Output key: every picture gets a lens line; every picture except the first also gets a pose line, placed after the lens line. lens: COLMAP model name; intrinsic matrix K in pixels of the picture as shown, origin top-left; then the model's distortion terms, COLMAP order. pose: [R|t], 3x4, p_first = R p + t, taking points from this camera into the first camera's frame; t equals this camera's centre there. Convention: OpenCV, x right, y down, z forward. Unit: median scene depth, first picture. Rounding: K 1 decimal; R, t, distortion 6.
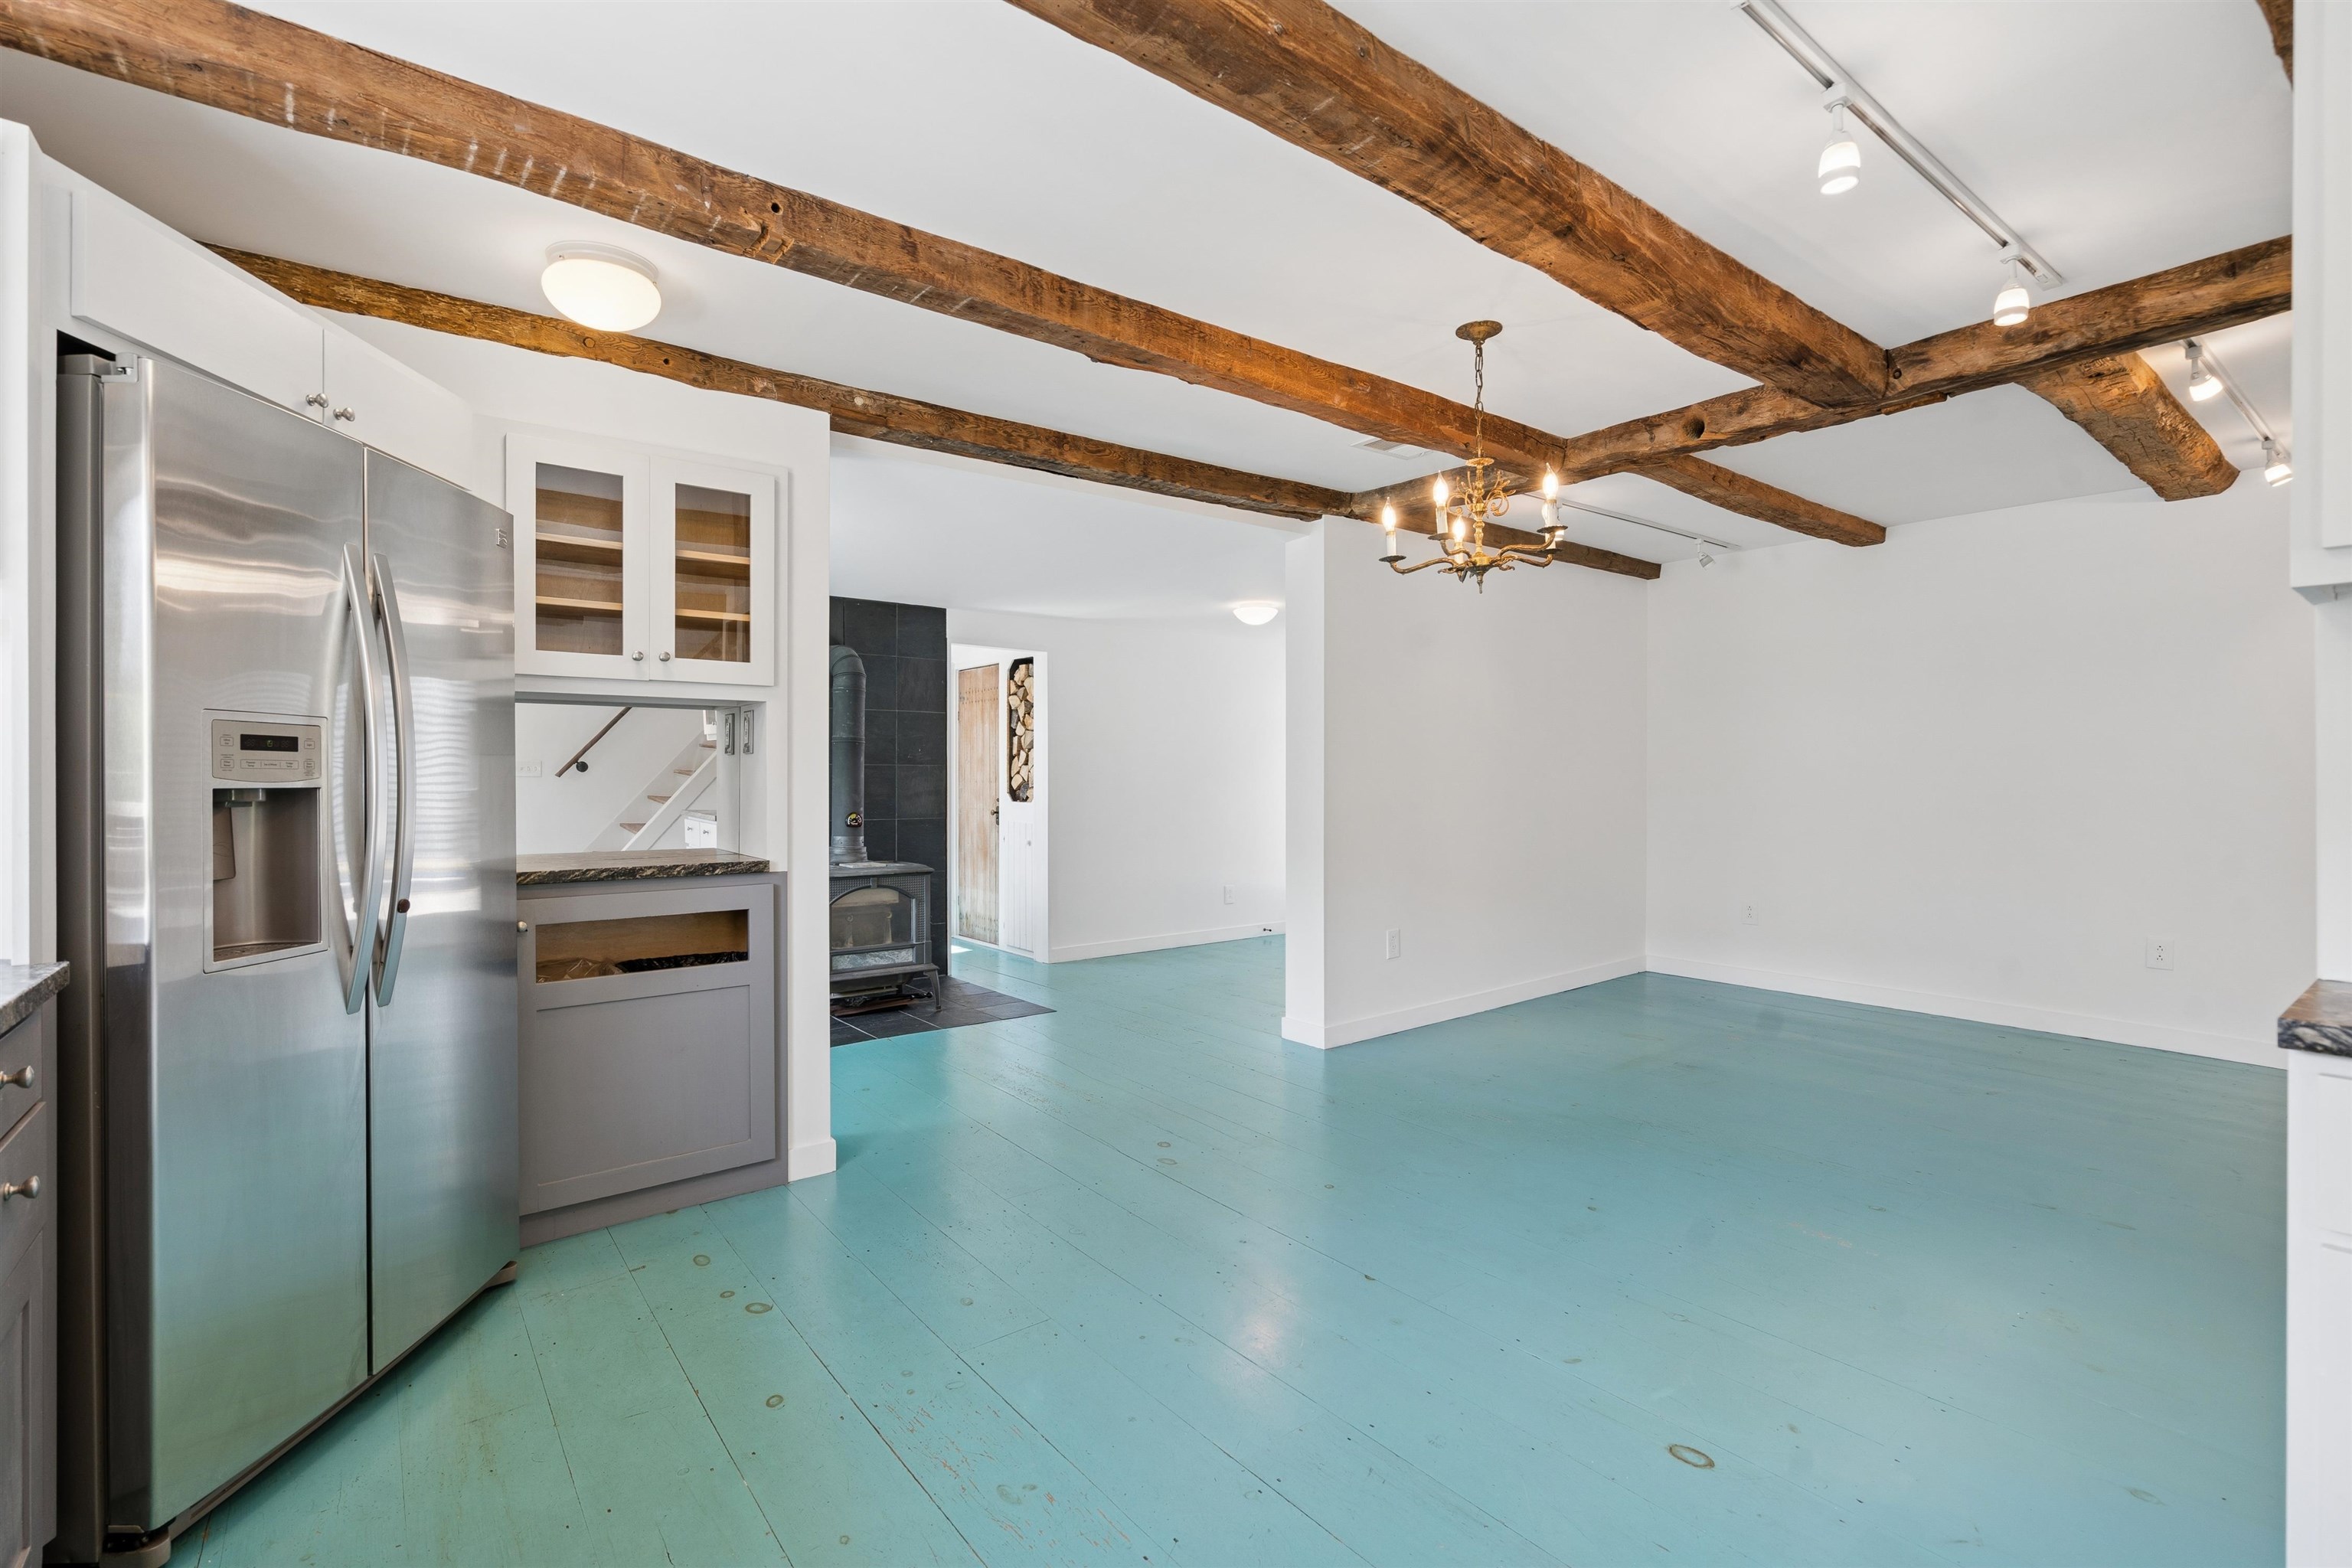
lens RADIAL K [[1063.2, 0, 1165.0], [0, 1063.2, 780.5], [0, 0, 1]] dist [-0.003374, 0.001920]
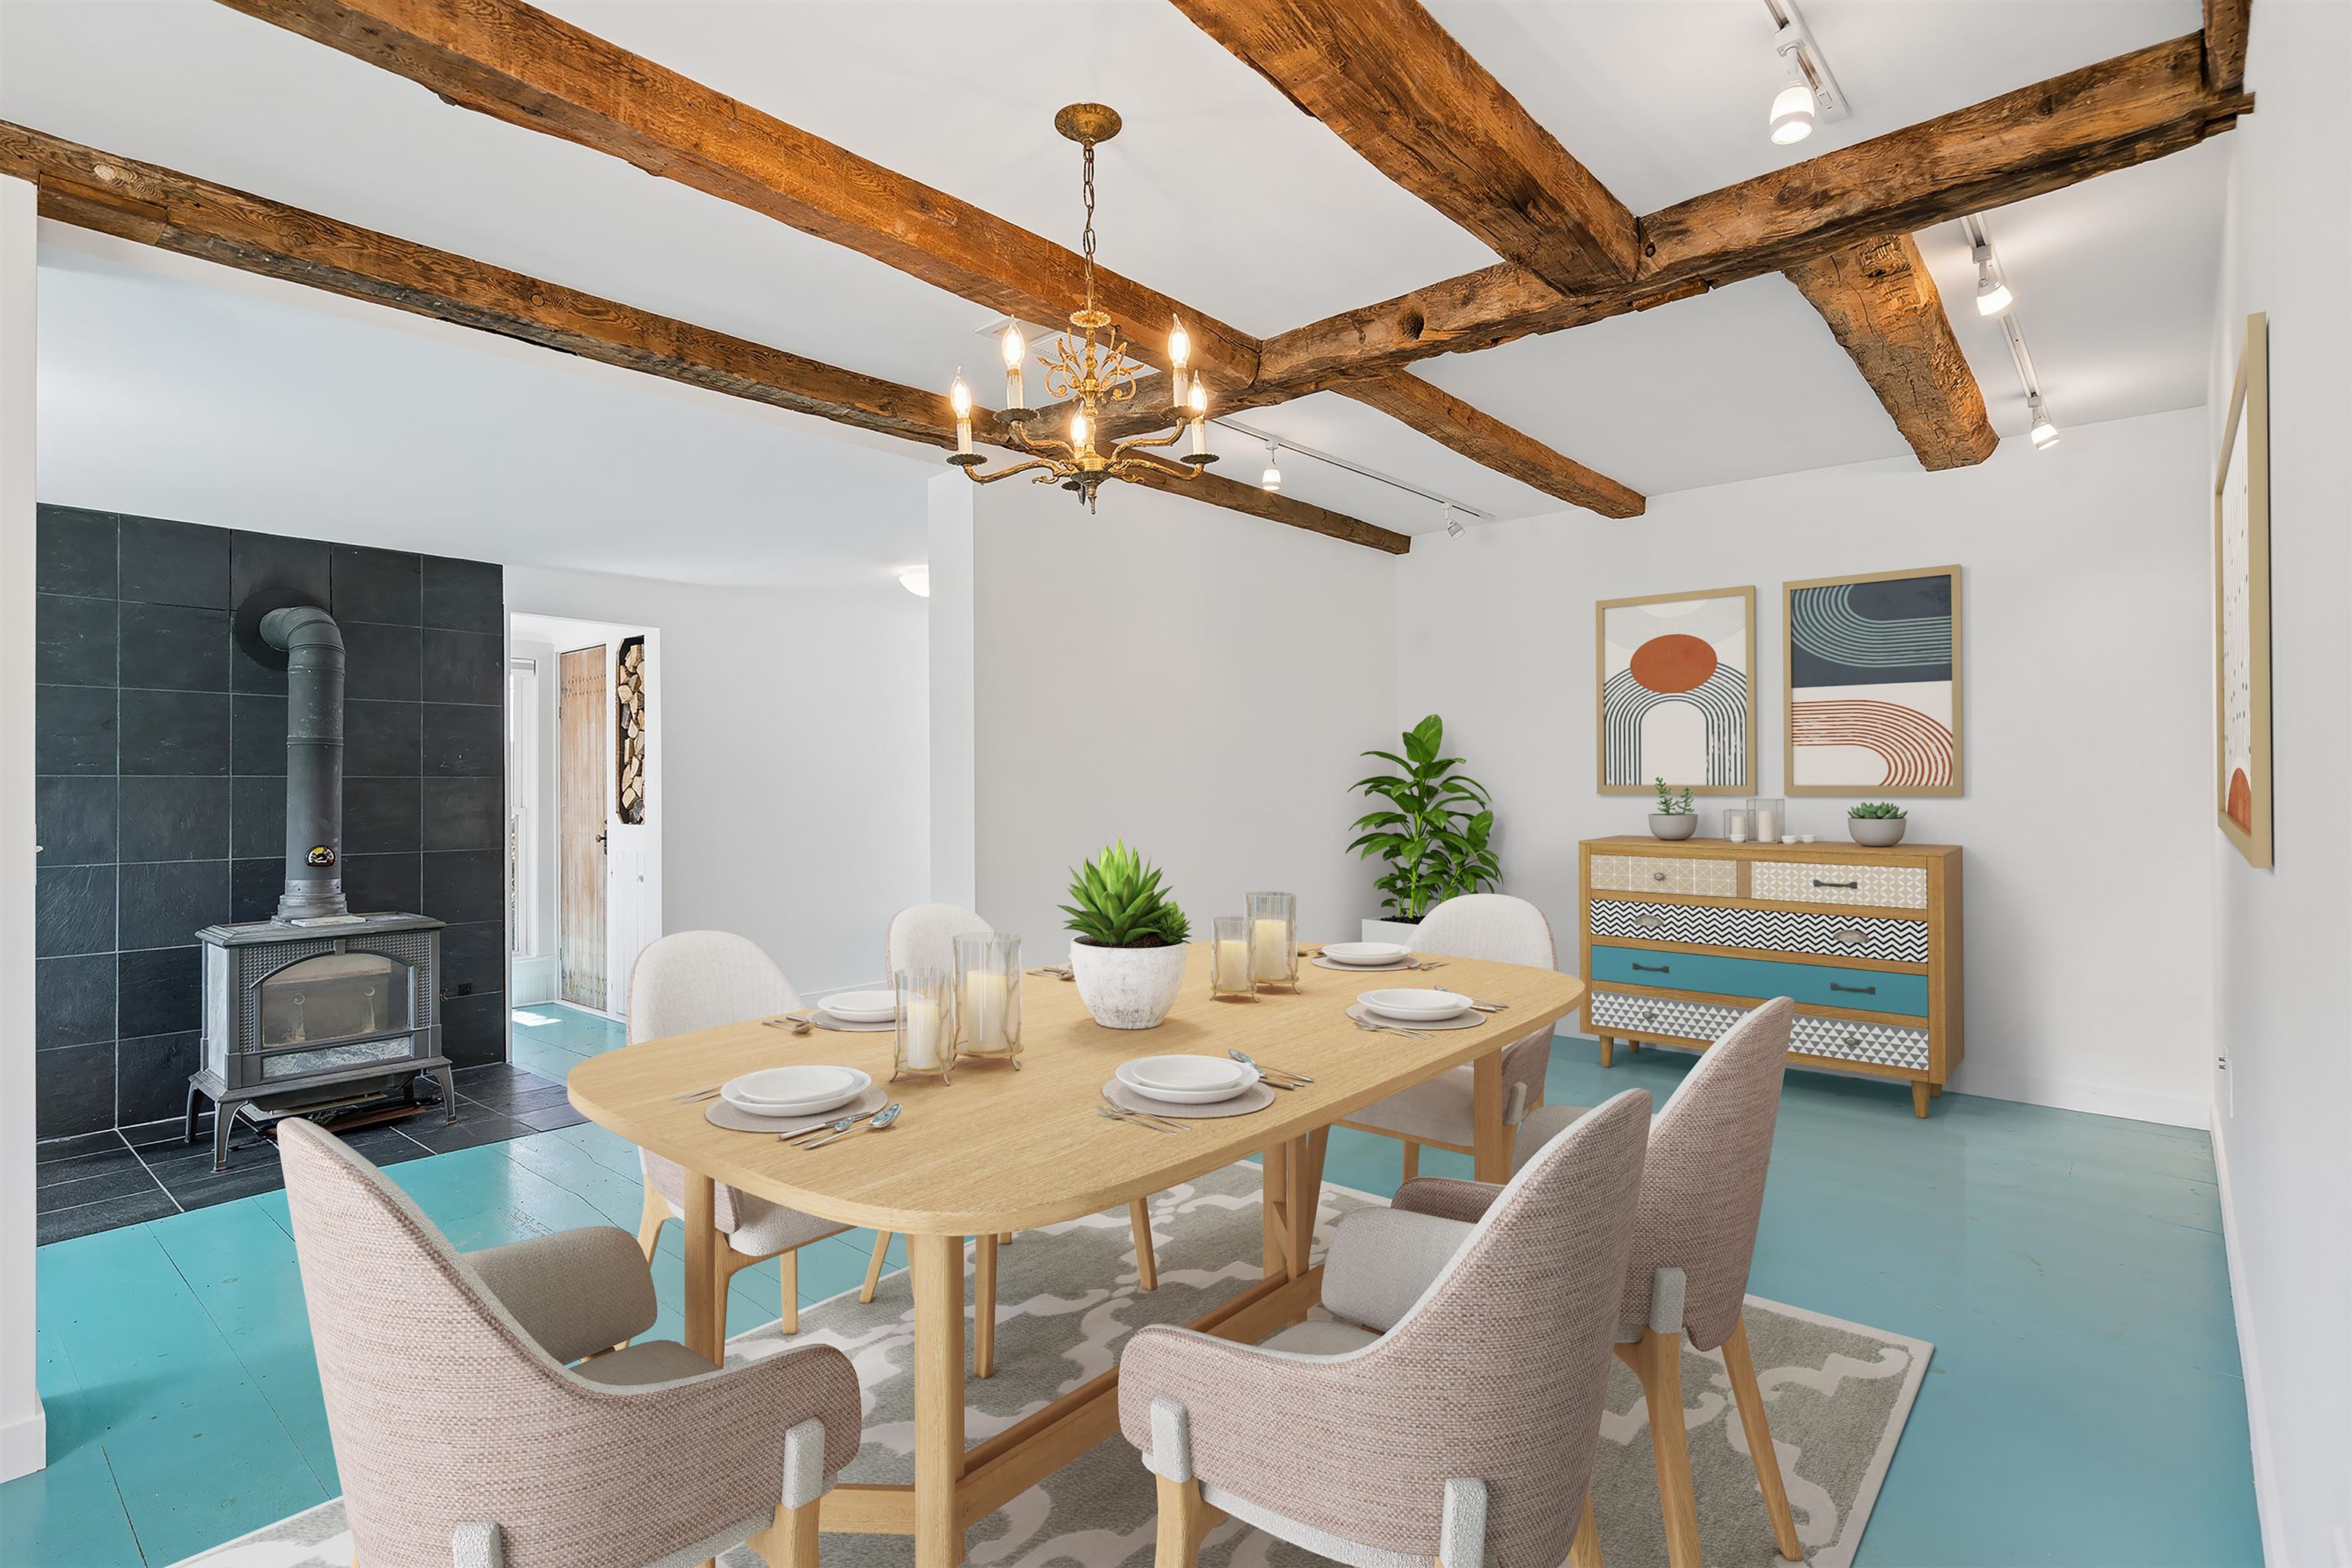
lens RADIAL K [[1156.8, 0, 1166.4], [0, 1156.8, 779.6], [0, 0, 1]] dist [-0.002486, 0.003952]
pose [[0.980659, -0.006567, 0.195615, 0.172817], [0.008657, 0.999914, -0.009831, -0.001338], [-0.195533, 0.011335, 0.980632, 0.242824]]
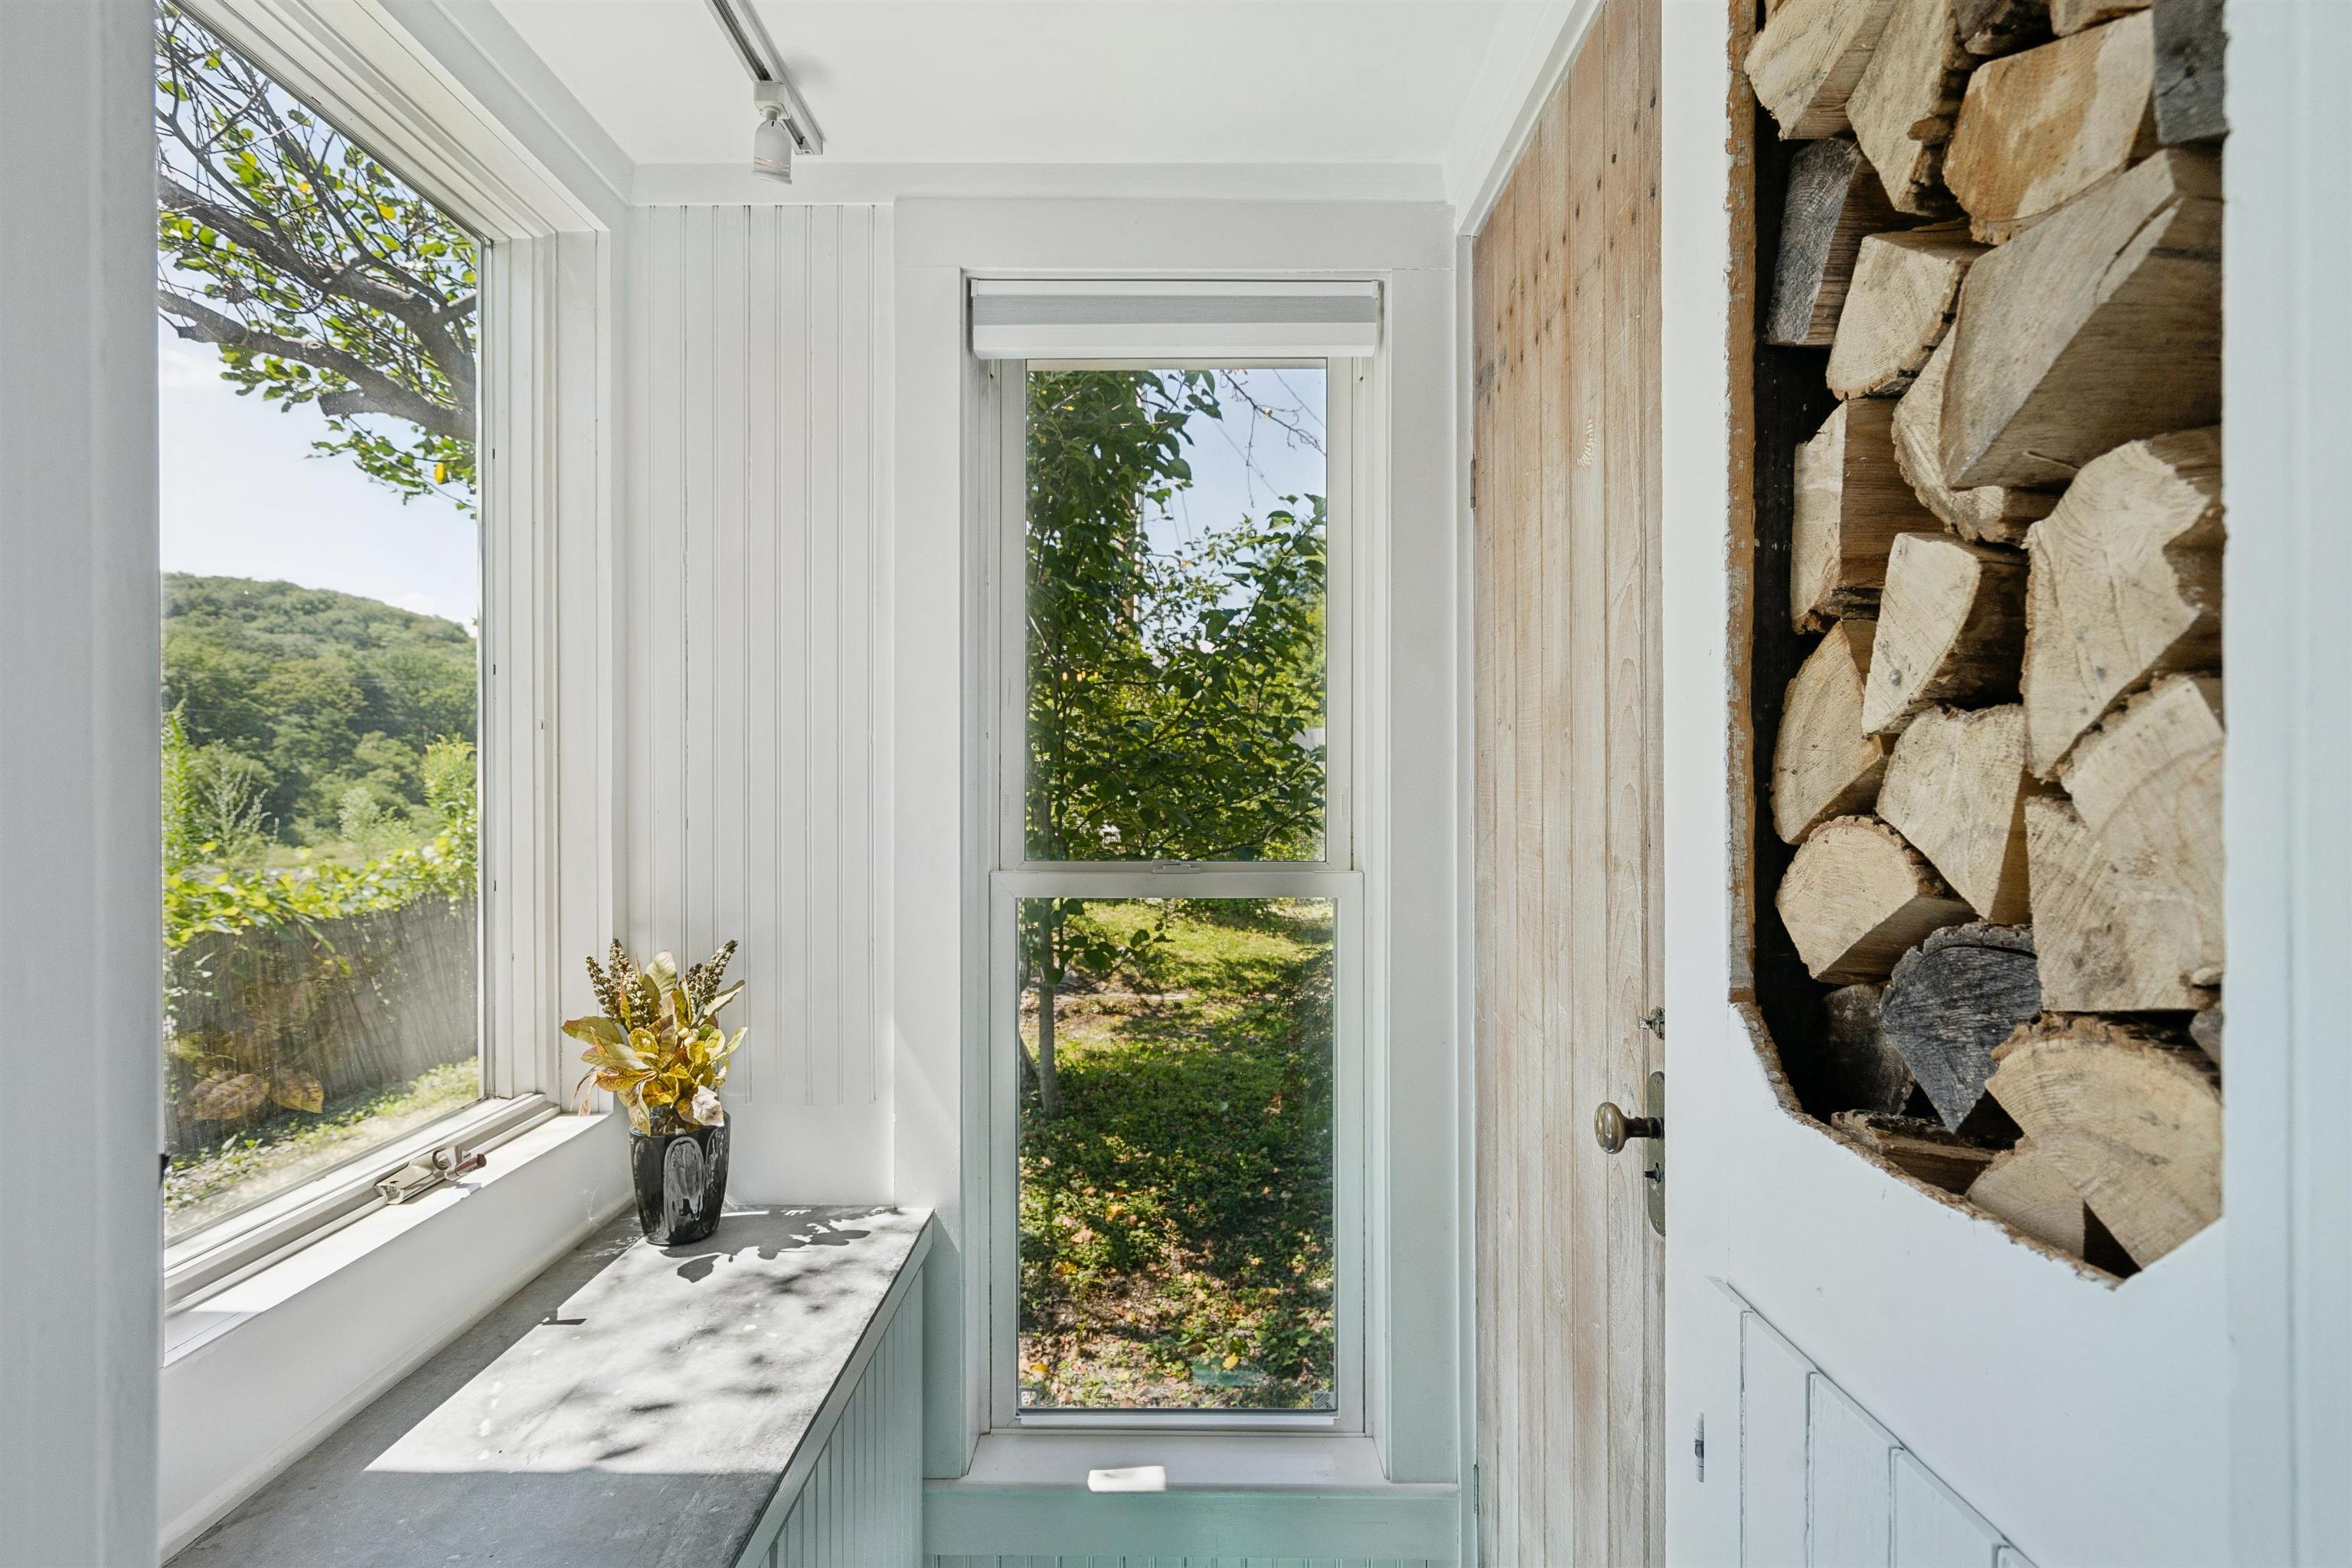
lens RADIAL K [[1156.8, 0, 1176.9], [0, 1156.8, 784.0], [0, 0, 1]] dist [-0.002486, 0.003952]
pose [[0.799065, -0.000857, -0.601244, -0.279400], [-0.002484, 0.999986, -0.004726, -0.018087], [0.601239, 0.005270, 0.799052, 1.975221]]
